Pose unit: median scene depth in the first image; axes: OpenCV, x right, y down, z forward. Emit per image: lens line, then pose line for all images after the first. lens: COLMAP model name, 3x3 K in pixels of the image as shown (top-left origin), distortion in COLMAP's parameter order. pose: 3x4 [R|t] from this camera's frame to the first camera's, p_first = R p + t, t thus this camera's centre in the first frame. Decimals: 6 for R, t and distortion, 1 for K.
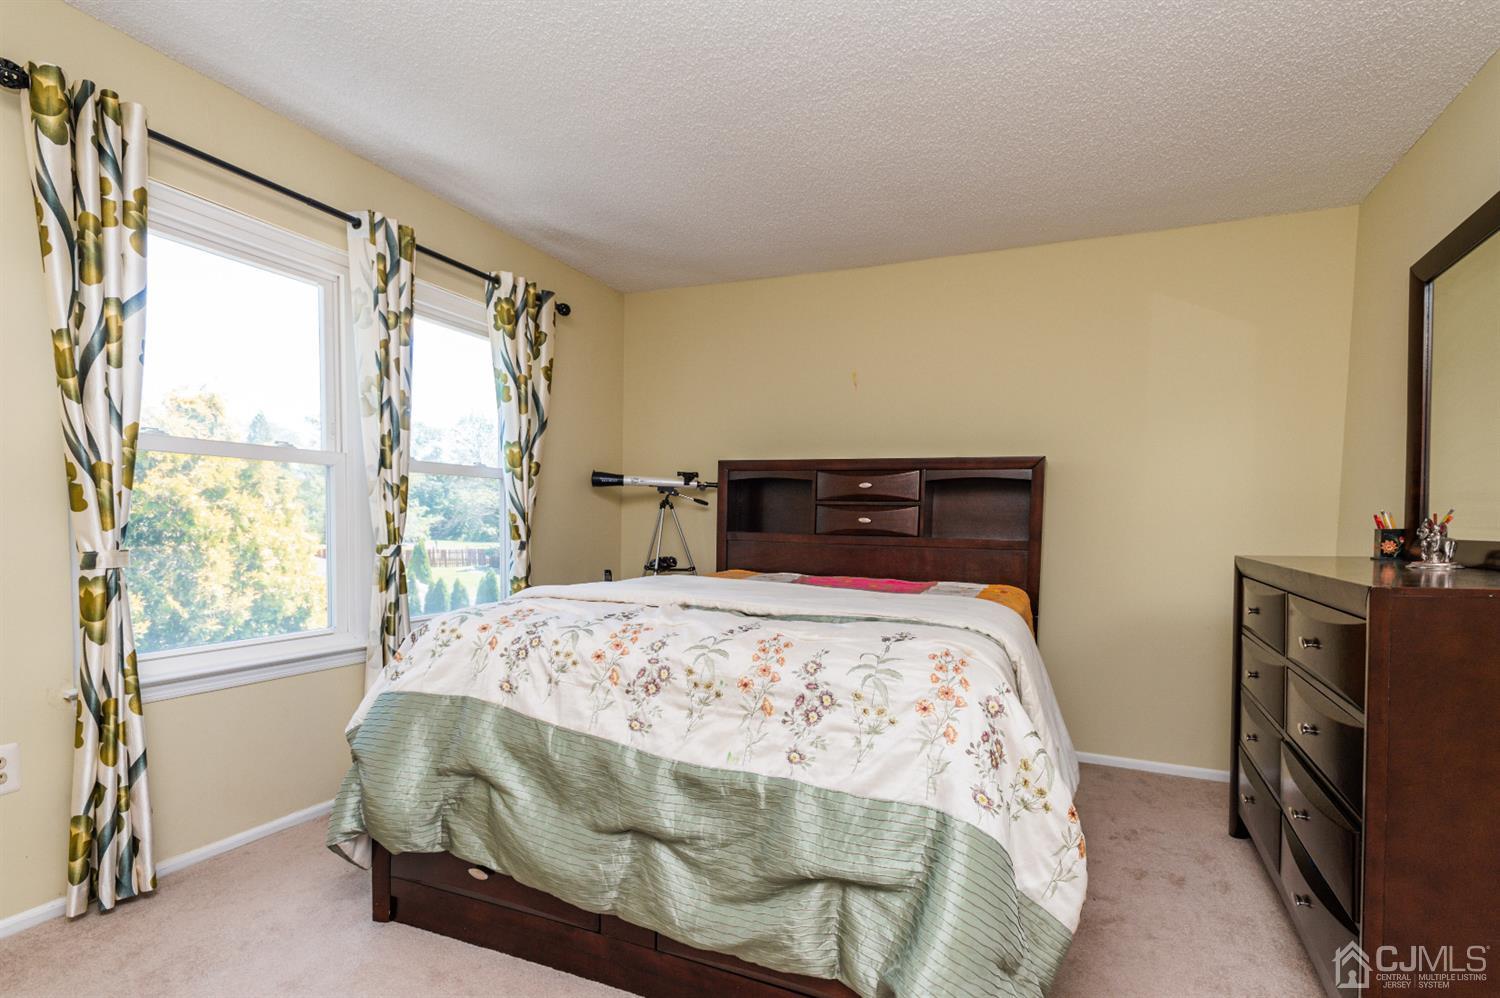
lens RADIAL K [[715.9, 0, 802.1], [0, 715.9, 561.1], [0, 0, 1]] dist [0.016901, 0.000184]
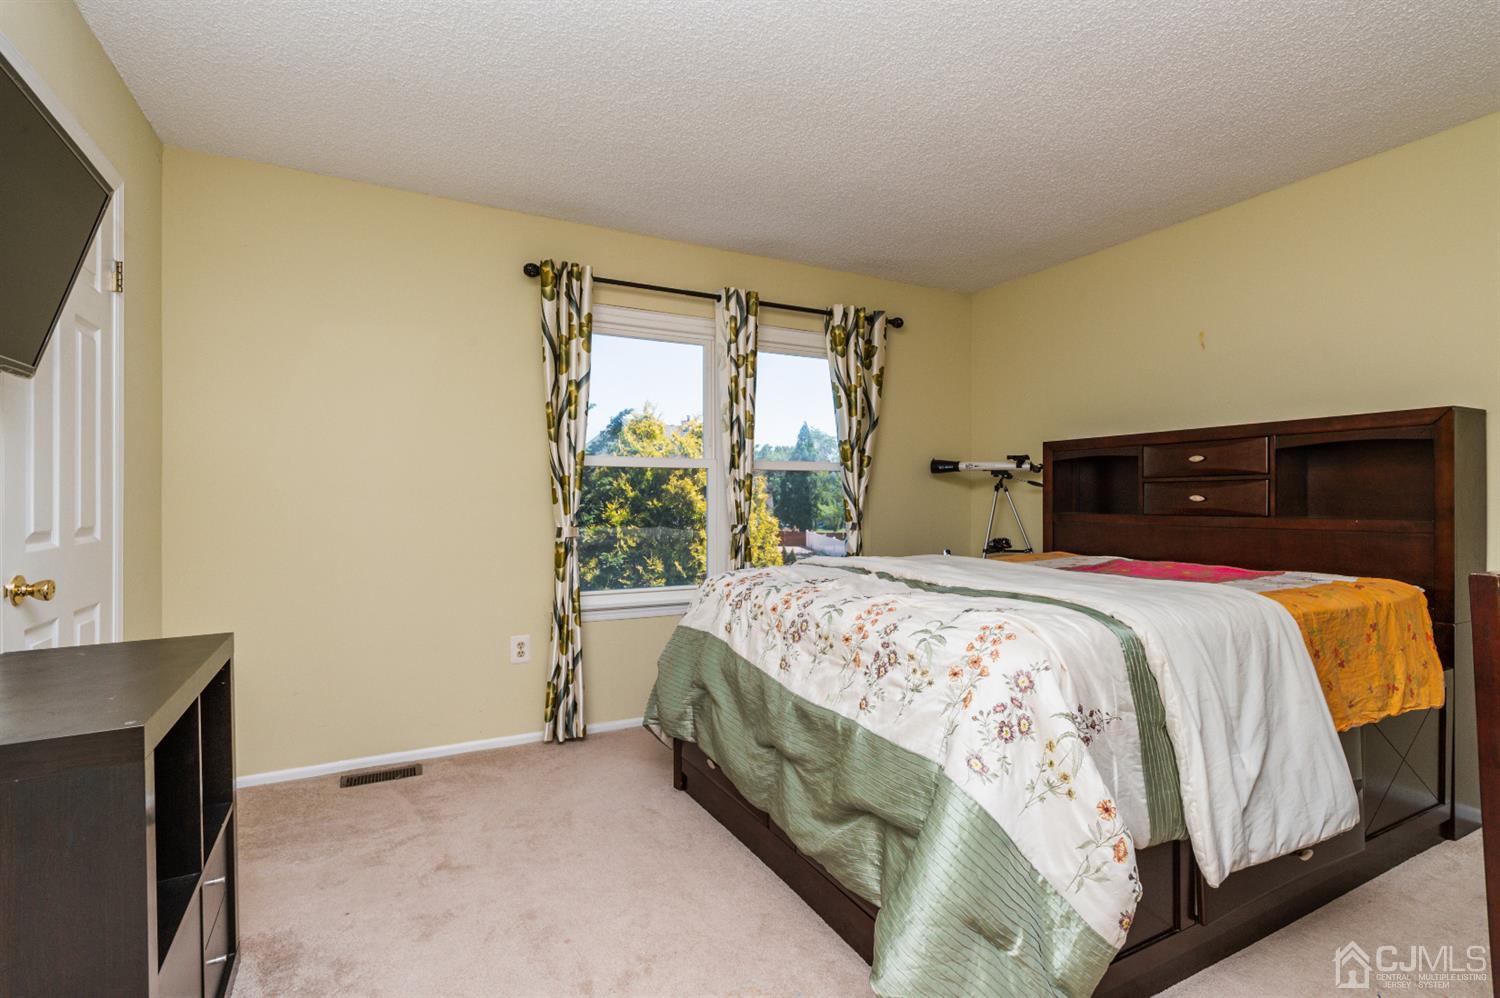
lens RADIAL K [[715.9, 0, 784.6], [0, 715.9, 502.7], [0, 0, 1]] dist [0.016901, 0.000184]
pose [[0.786601, -0.019074, -0.617167, 0.473104], [-0.018356, 0.998359, -0.054250, 0.010659], [0.617189, 0.054002, 0.784960, -0.005271]]
